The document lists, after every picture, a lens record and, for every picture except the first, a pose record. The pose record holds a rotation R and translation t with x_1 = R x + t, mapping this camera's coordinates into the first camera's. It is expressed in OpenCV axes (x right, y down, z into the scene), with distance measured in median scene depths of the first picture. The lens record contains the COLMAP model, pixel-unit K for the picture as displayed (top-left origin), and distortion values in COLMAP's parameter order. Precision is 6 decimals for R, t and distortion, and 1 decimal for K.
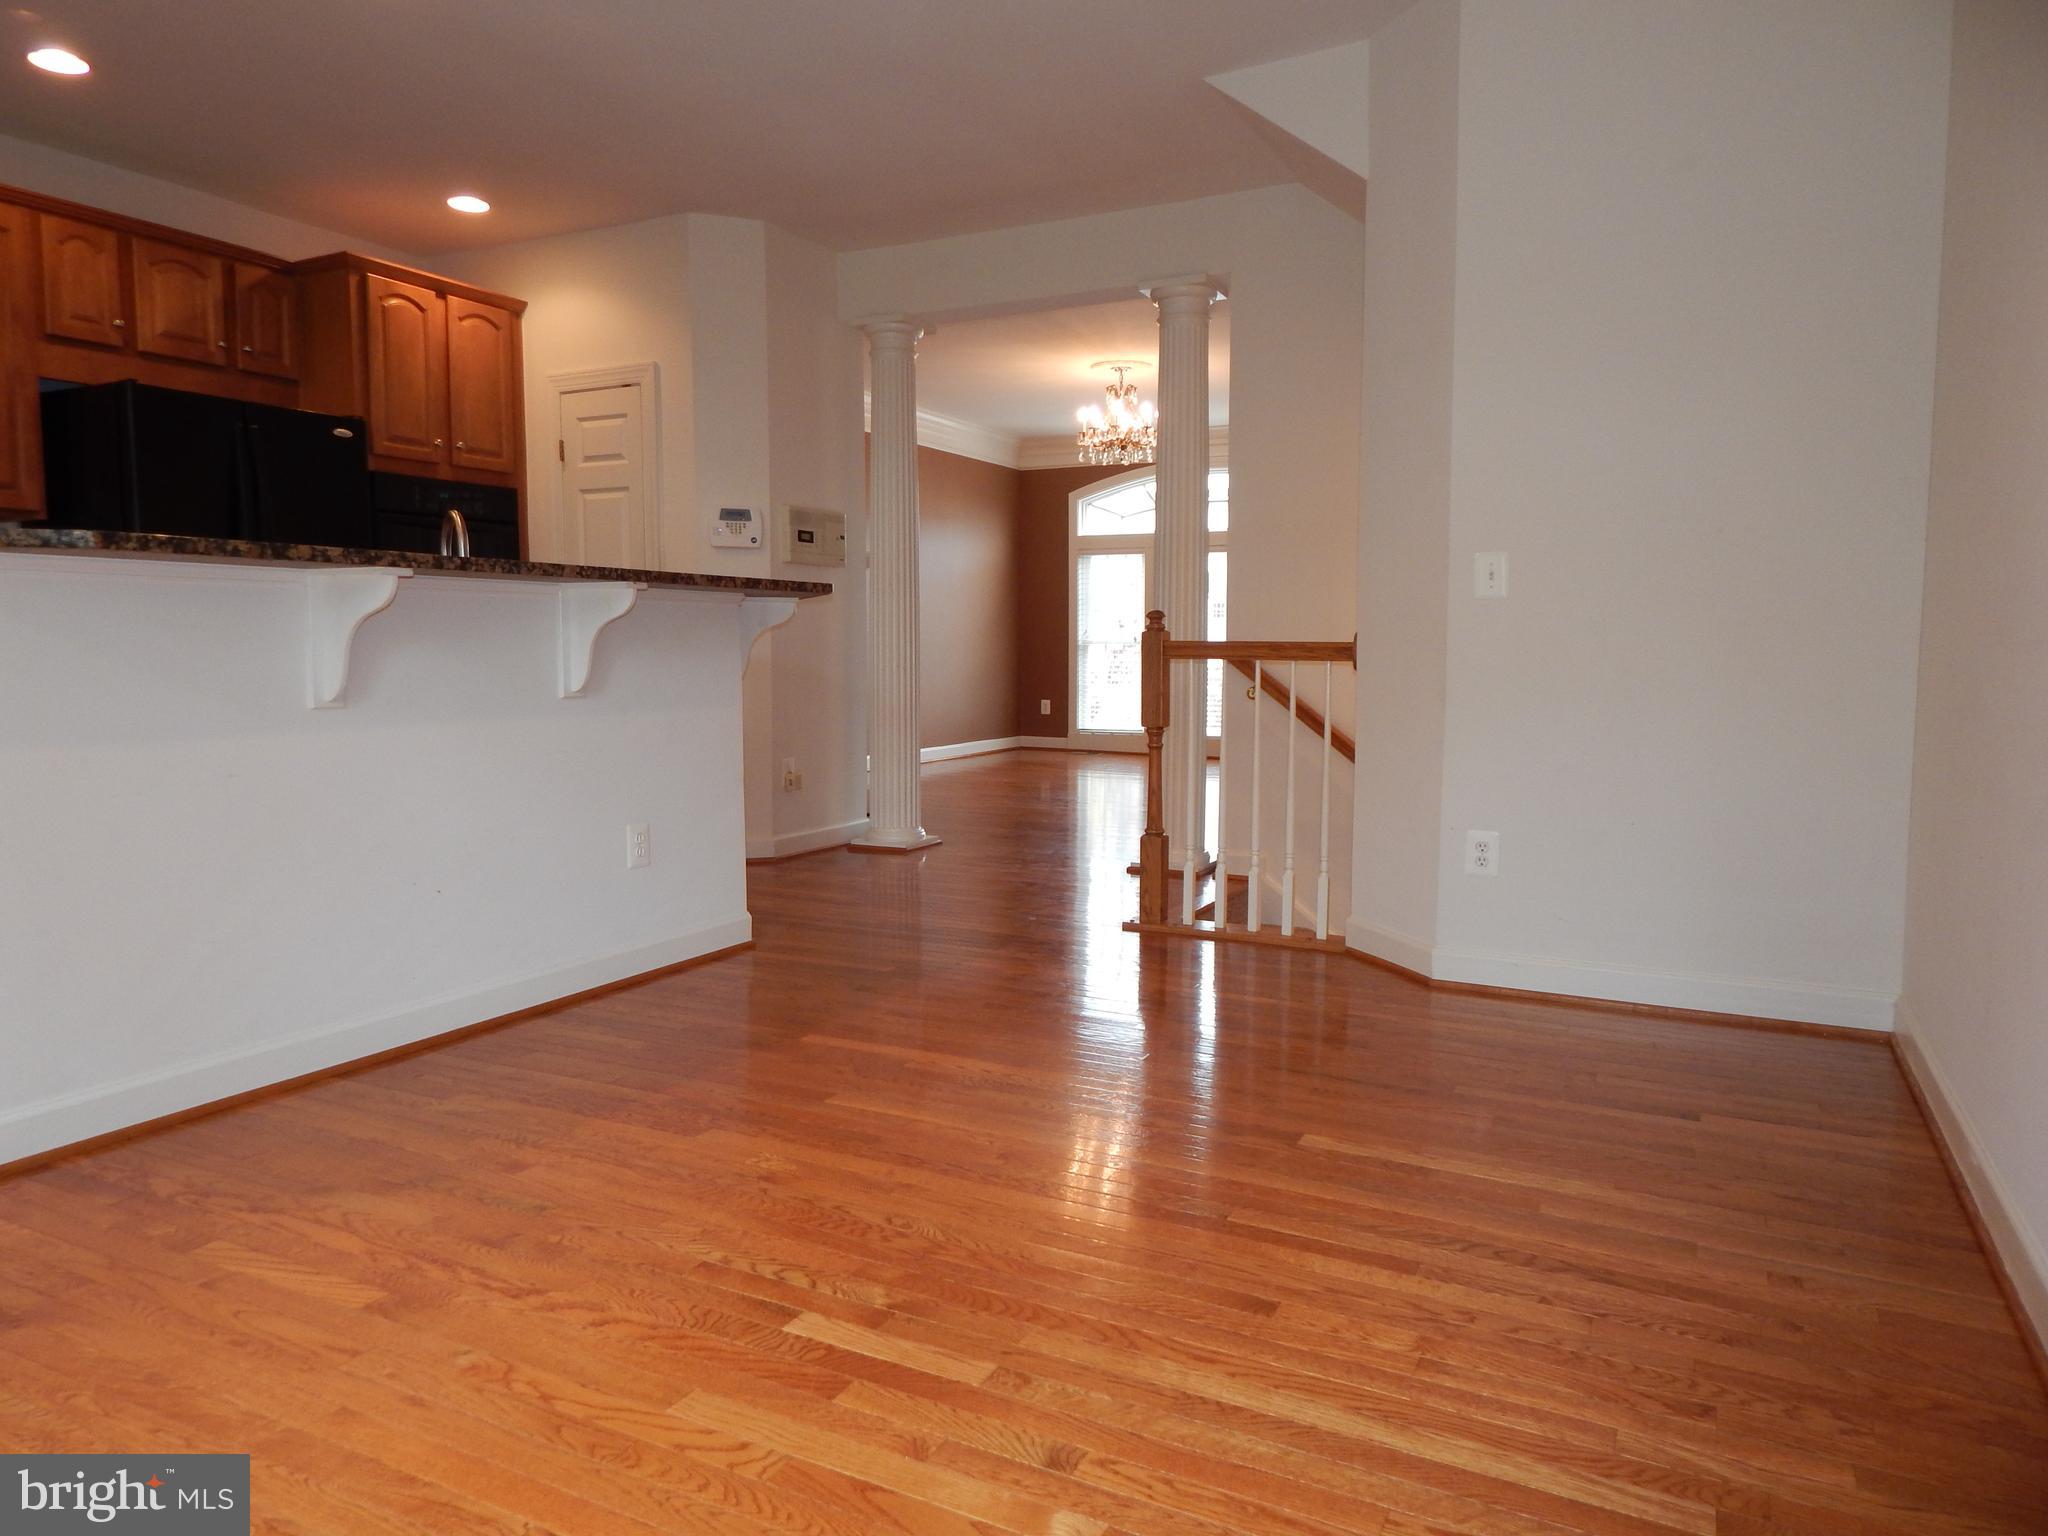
lens RADIAL K [[1369.8, 0, 1017.9], [0, 1369.8, 753.6], [0, 0, 1]] dist [0.011030, -0.005224]
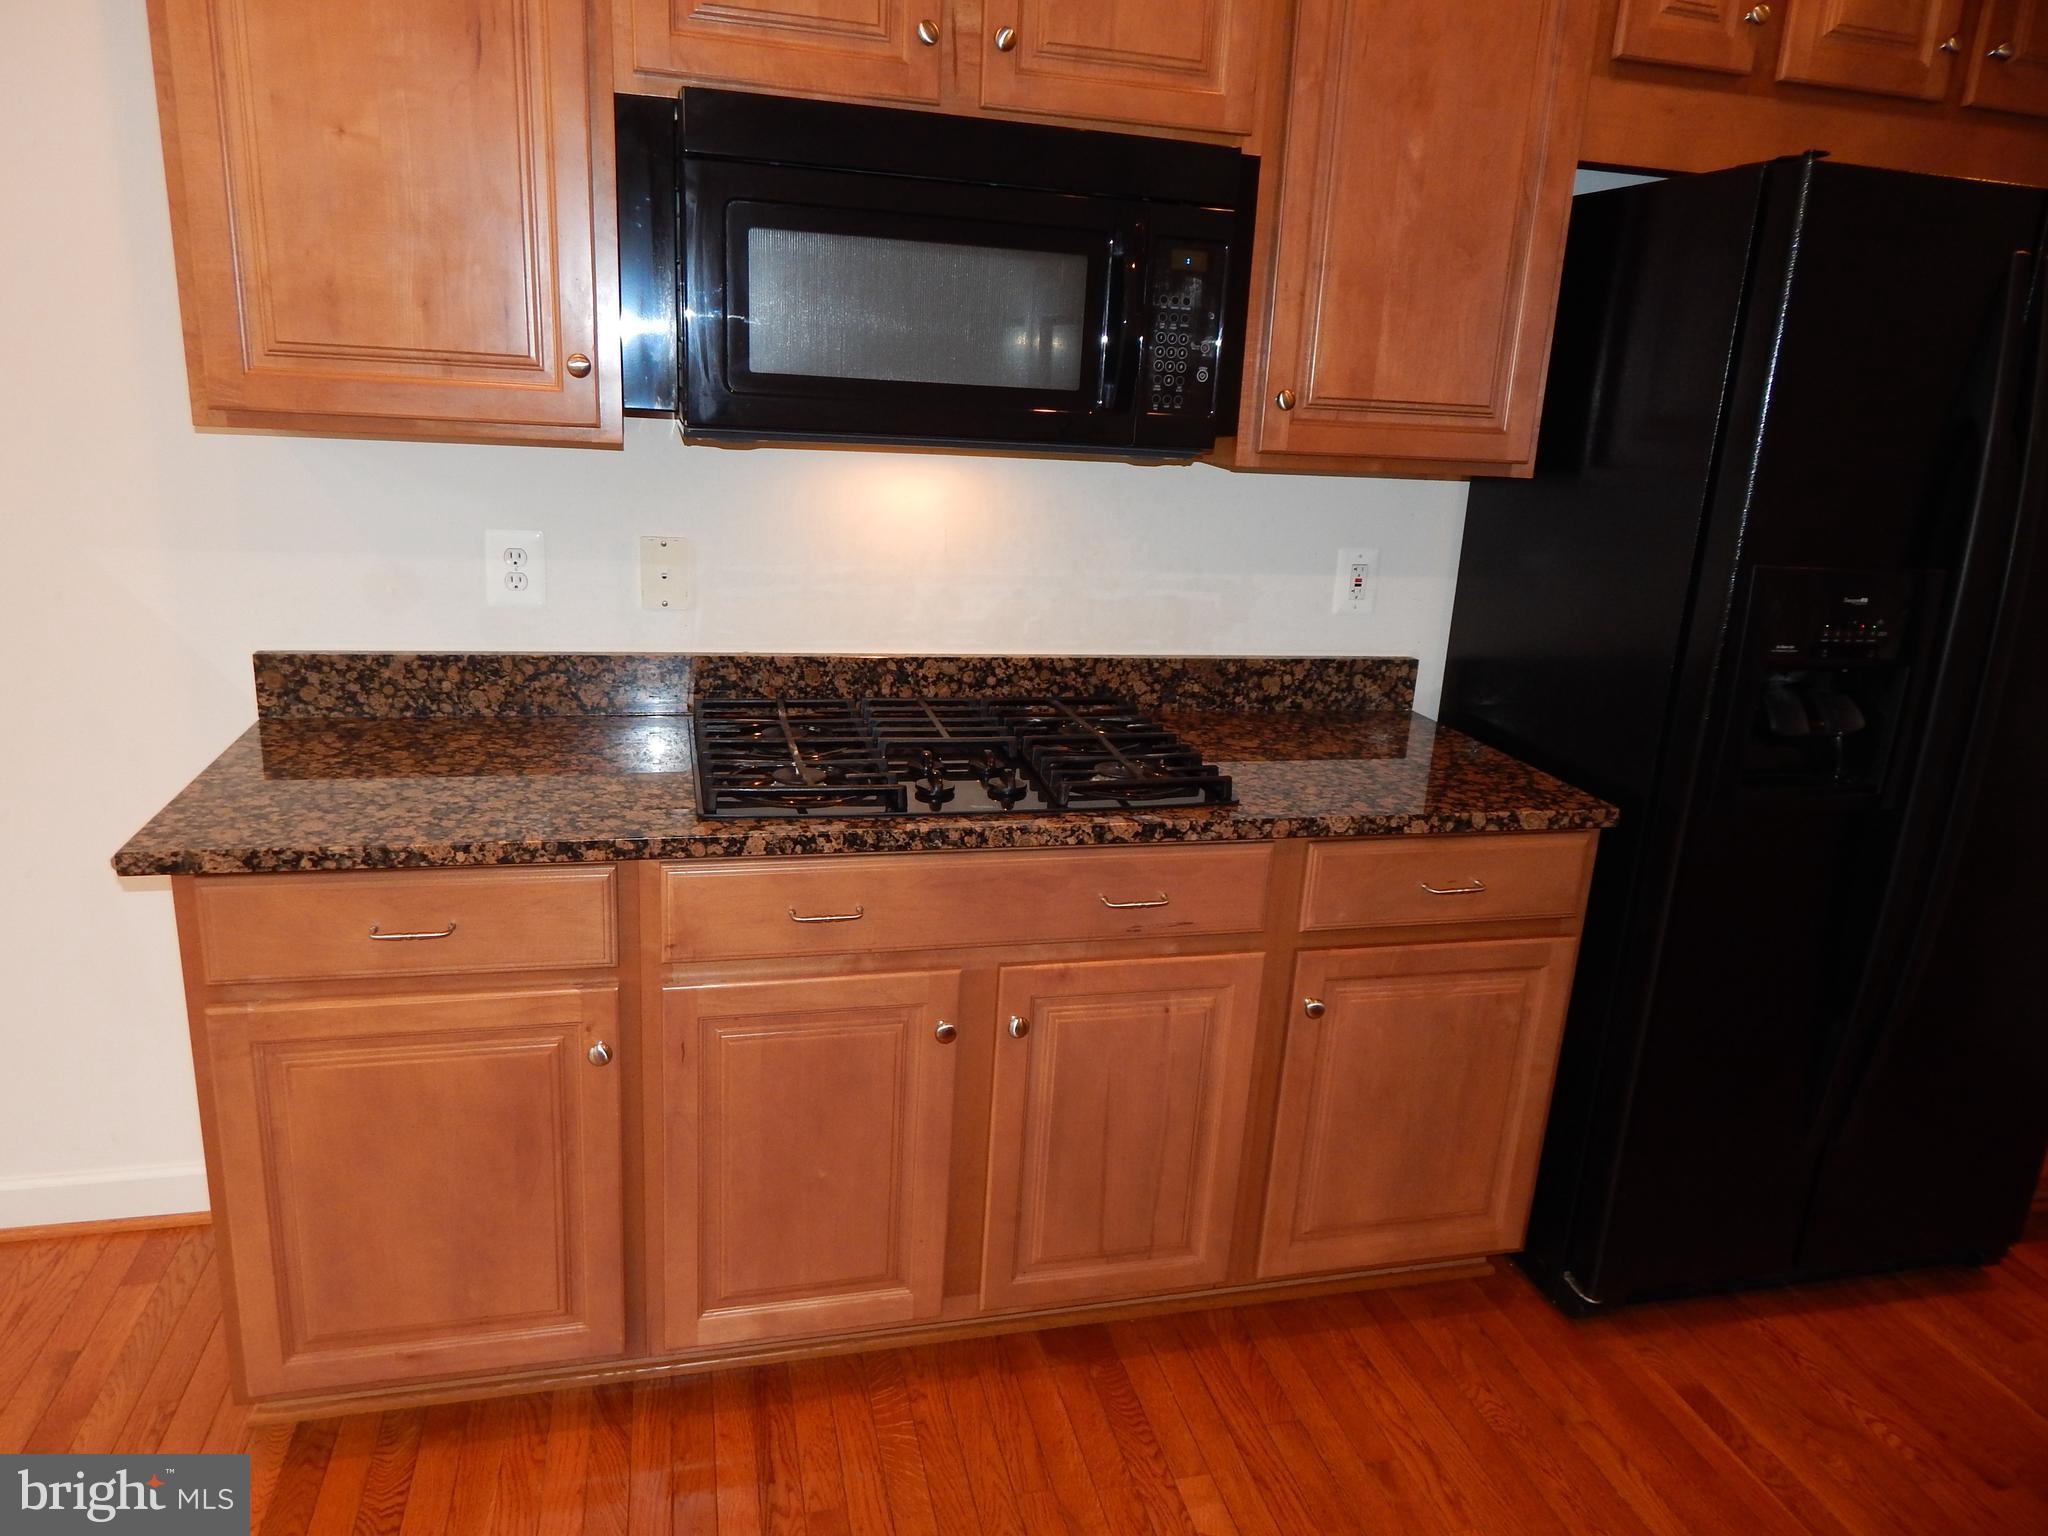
lens RADIAL K [[1369.8, 0, 1033.1], [0, 1369.8, 771.6], [0, 0, 1]] dist [0.011030, -0.005224]
pose [[0.666755, 0.239769, -0.705655, -0.458504], [-0.112547, 0.968370, 0.222692, -0.157969], [0.736730, -0.069061, 0.672651, 0.540955]]
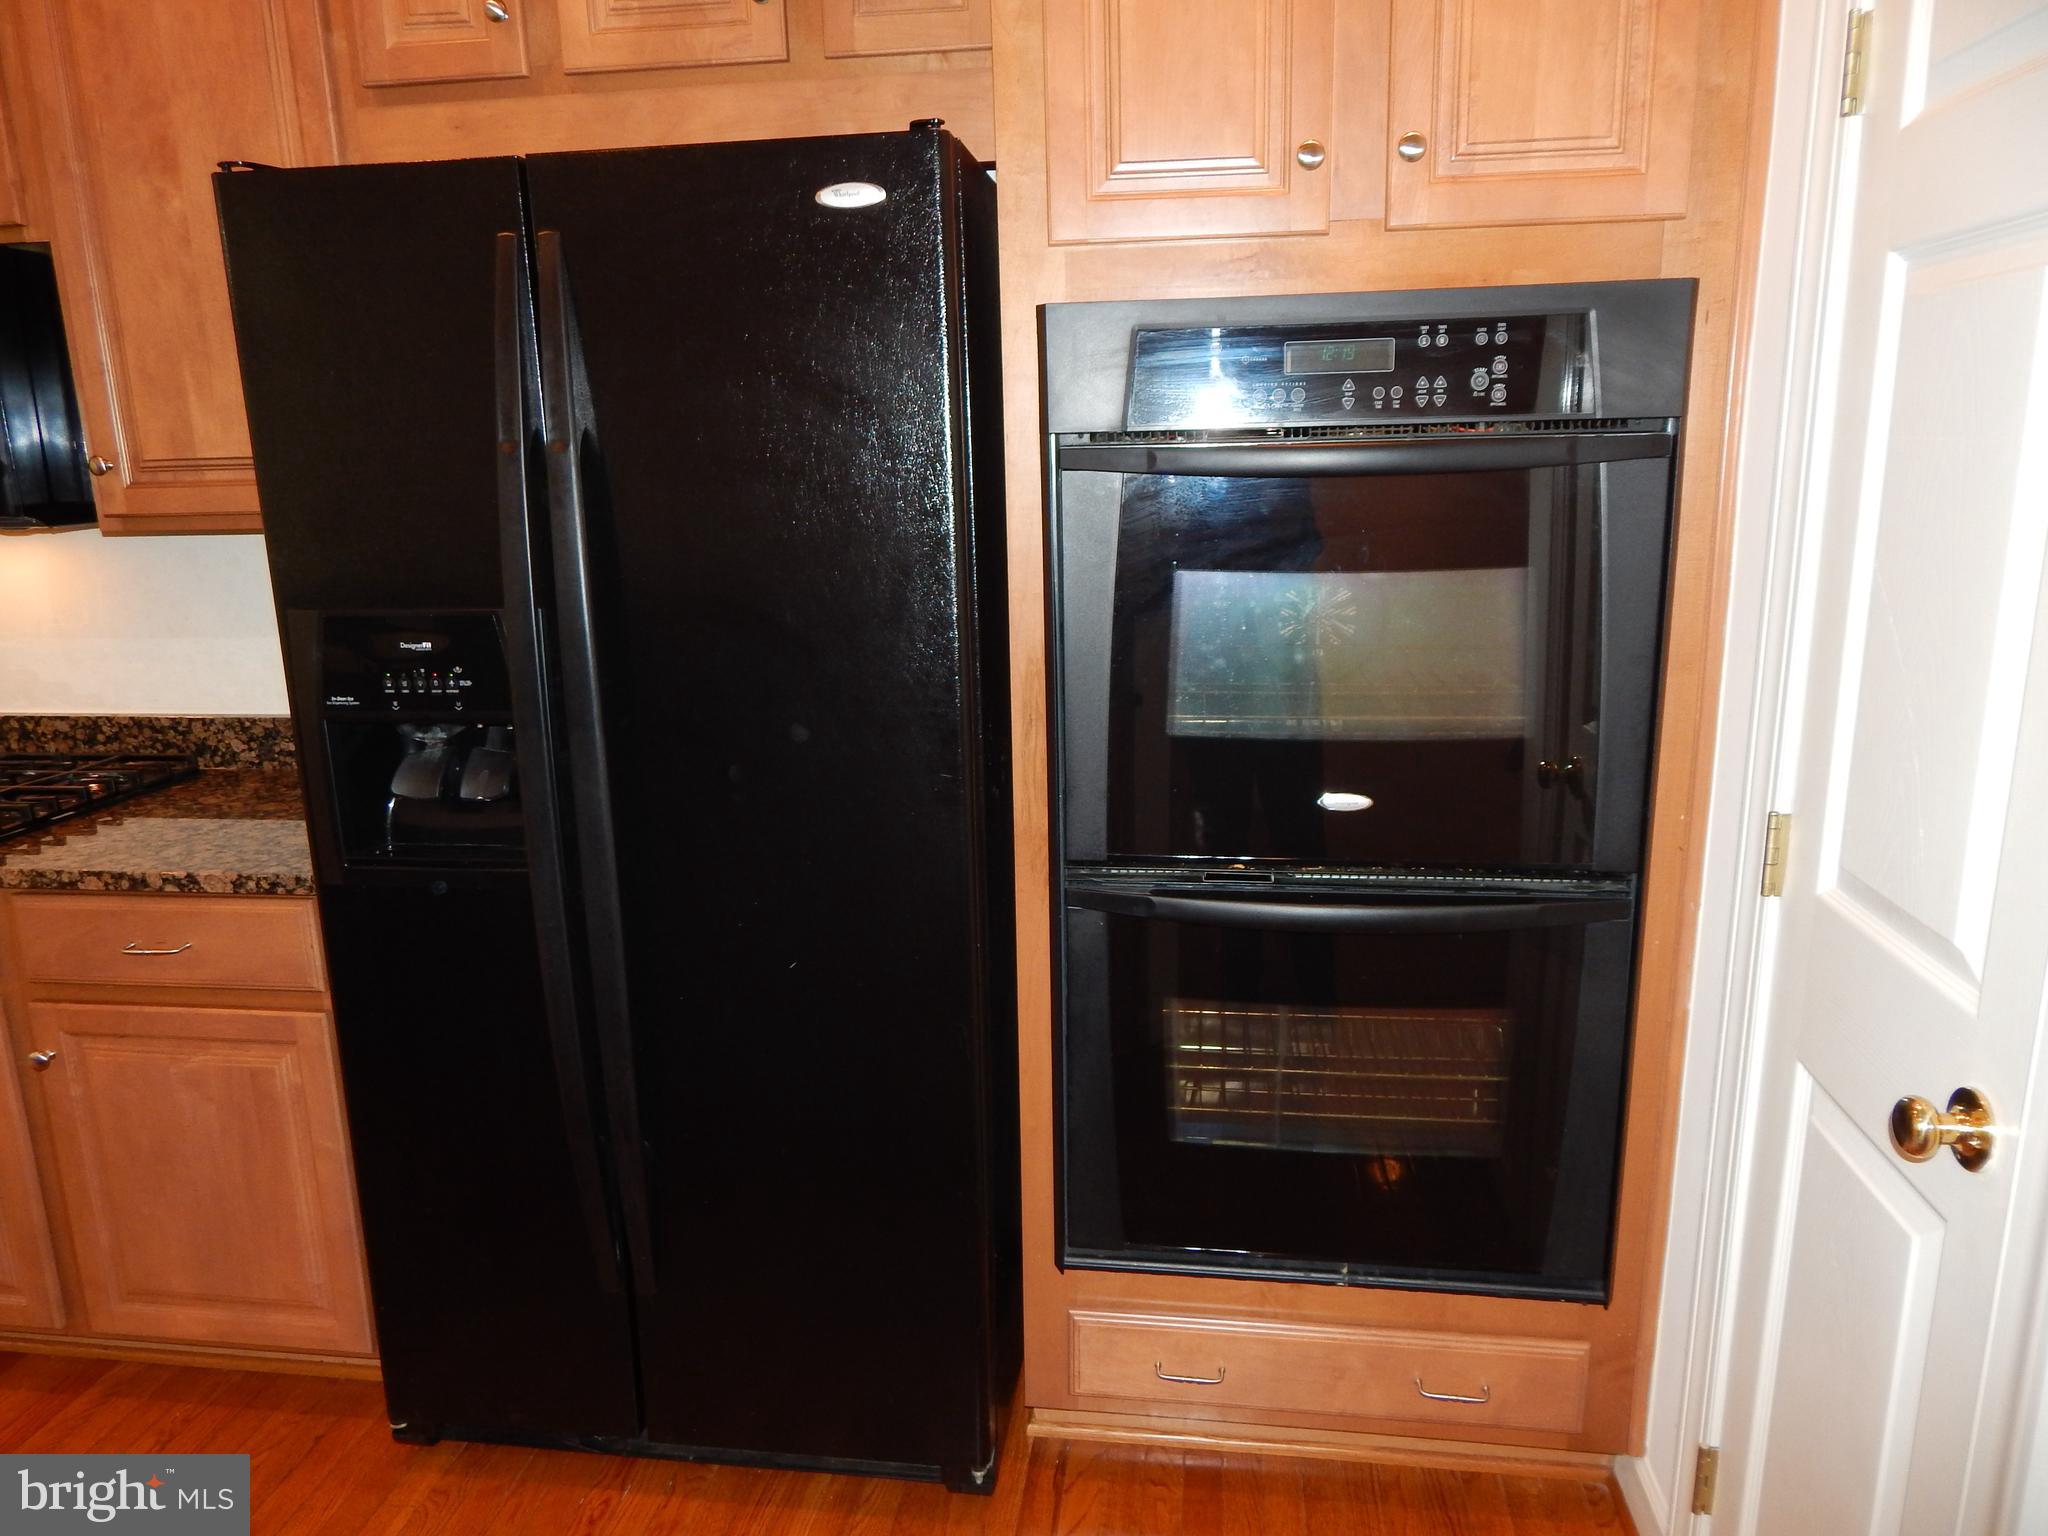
lens RADIAL K [[1369.8, 0, 1017.8], [0, 1369.8, 765.6], [0, 0, 1]] dist [0.011030, -0.005224]
pose [[0.328424, 0.203741, -0.922294, -0.199344], [-0.049801, 0.978835, 0.198498, -0.193281], [0.943217, -0.019260, 0.331620, 1.044615]]
